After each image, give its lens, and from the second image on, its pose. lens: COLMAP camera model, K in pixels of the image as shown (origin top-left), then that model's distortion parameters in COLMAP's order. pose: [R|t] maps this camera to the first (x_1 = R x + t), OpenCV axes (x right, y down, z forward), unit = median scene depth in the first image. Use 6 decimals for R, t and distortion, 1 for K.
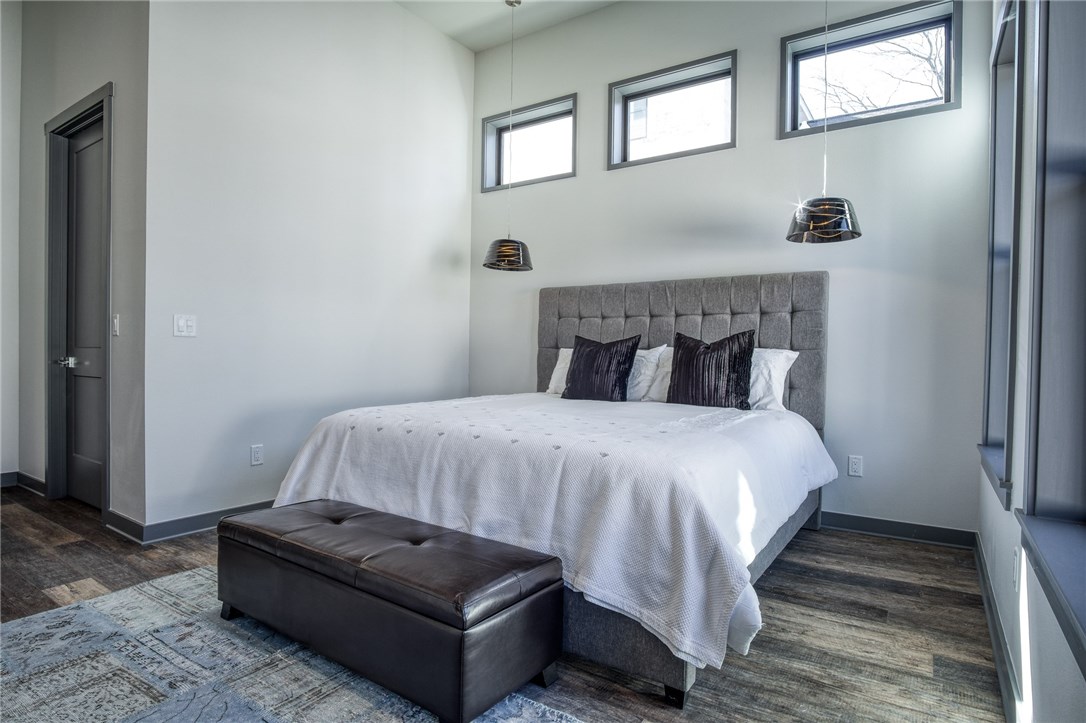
lens RADIAL K [[580.5, 0, 540.0], [0, 580.5, 361.4], [0, 0, 1]] dist [-0.012222, 0.001066]
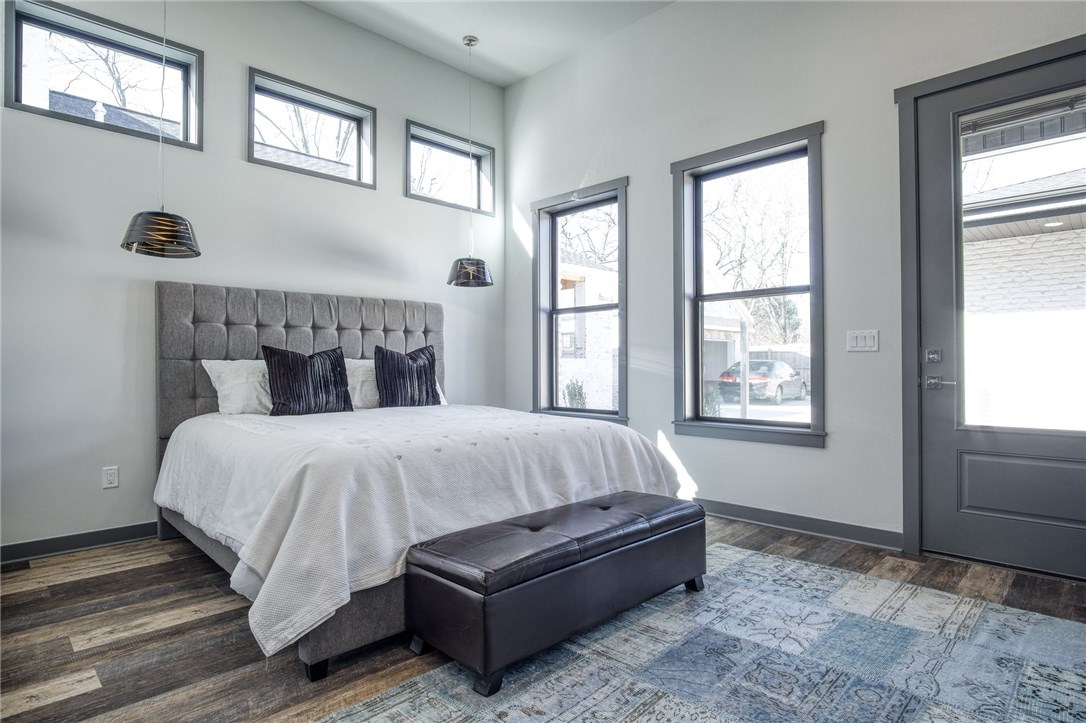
lens RADIAL K [[580.5, 0, 537.3], [0, 580.5, 362.7], [0, 0, 1]] dist [-0.012222, 0.001066]
pose [[0.189561, -0.012215, 0.981793, -1.150460], [0.019053, 0.999780, 0.008760, -0.027832], [-0.981684, 0.017046, 0.189752, 0.665453]]
